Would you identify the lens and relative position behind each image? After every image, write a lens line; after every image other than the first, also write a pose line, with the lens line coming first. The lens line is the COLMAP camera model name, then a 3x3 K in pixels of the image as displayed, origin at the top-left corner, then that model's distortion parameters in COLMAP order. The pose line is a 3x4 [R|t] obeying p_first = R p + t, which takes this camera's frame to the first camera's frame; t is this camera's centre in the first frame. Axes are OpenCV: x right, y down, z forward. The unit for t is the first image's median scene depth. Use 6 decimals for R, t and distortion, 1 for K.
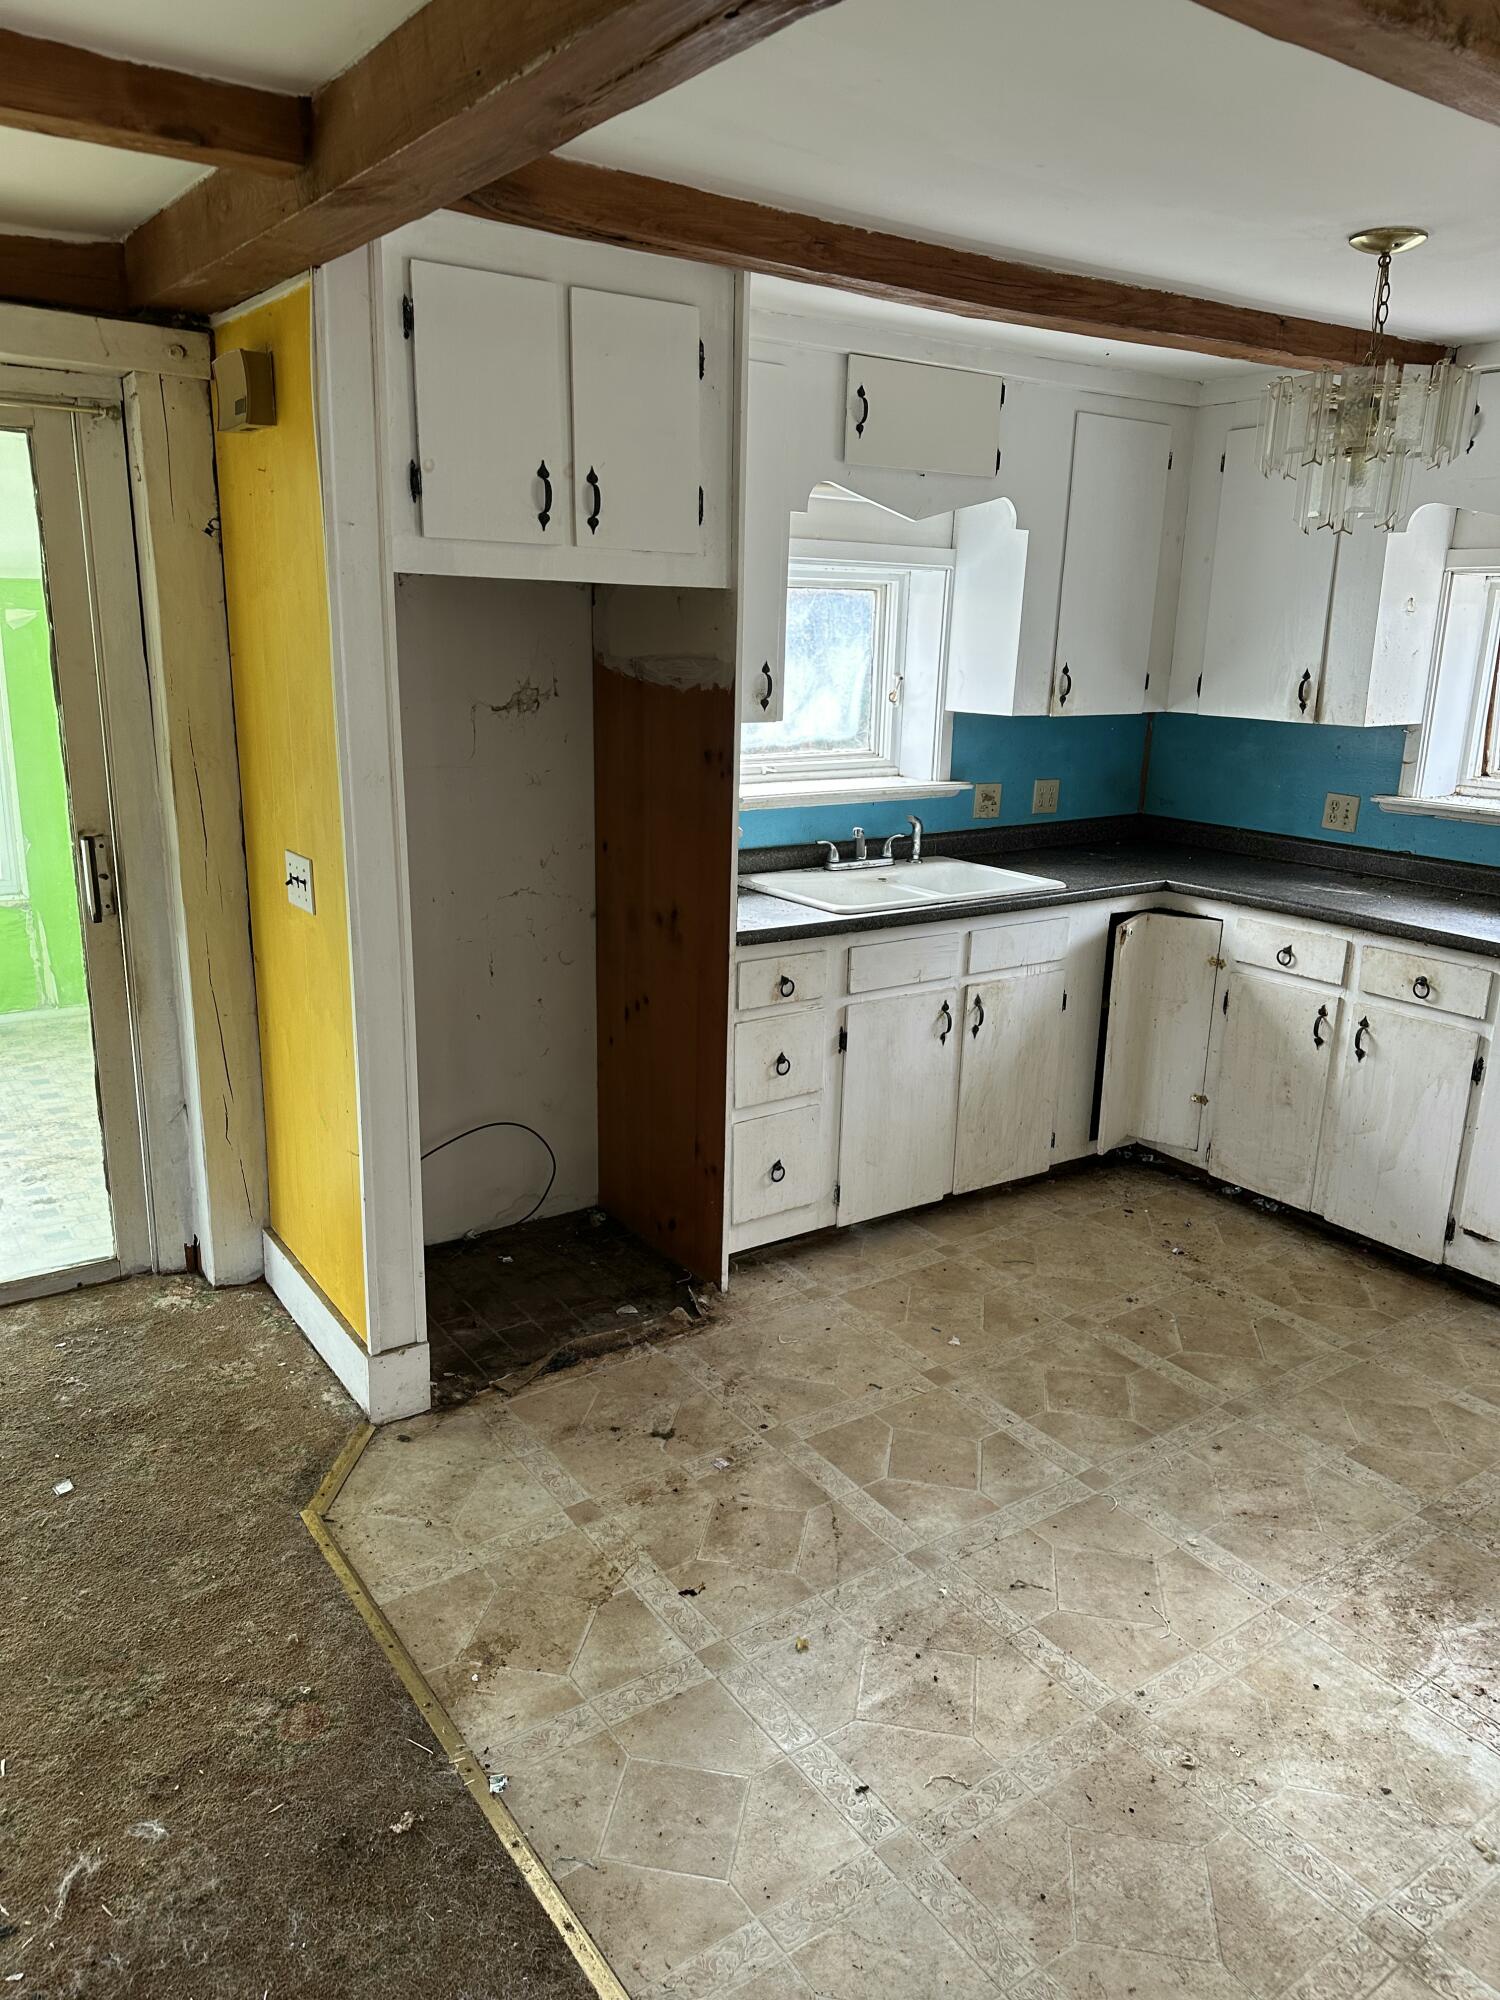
lens RADIAL K [[1431.7, 0, 753.2], [0, 1431.7, 1011.6], [0, 0, 1]] dist [0.065782, -0.033046]
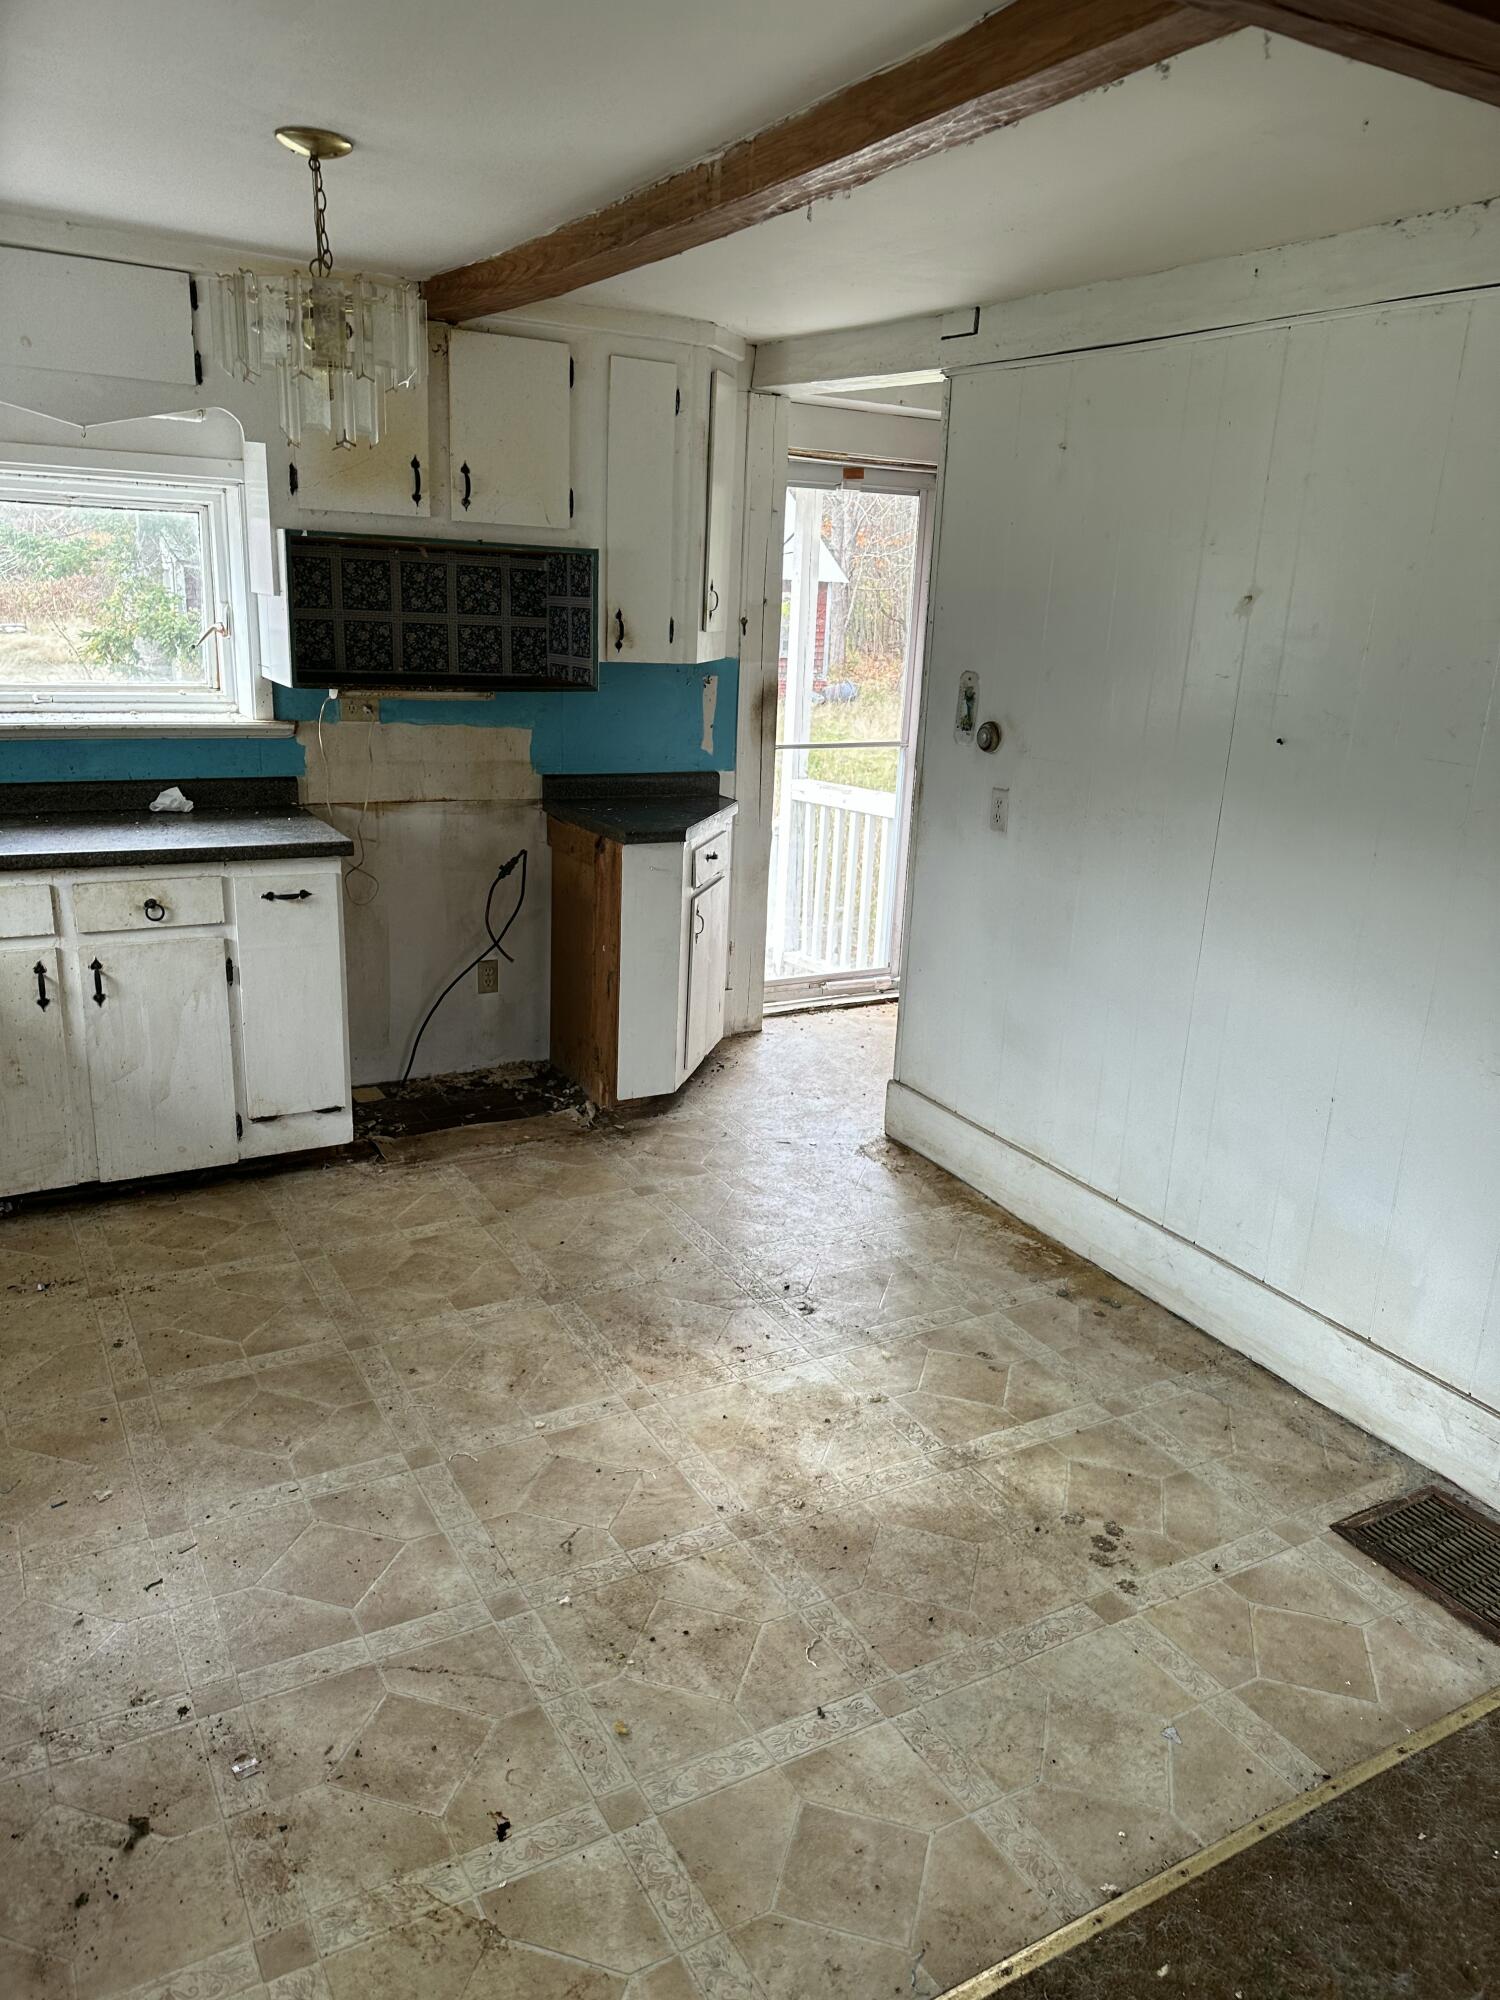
lens RADIAL K [[1431.7, 0, 758.1], [0, 1431.7, 999.6], [0, 0, 1]] dist [0.065782, -0.033046]
pose [[0.098644, -0.305665, 0.947015, -0.530747], [0.226598, 0.933556, 0.277718, -0.166986], [-0.968980, 0.187197, 0.161353, 0.549760]]
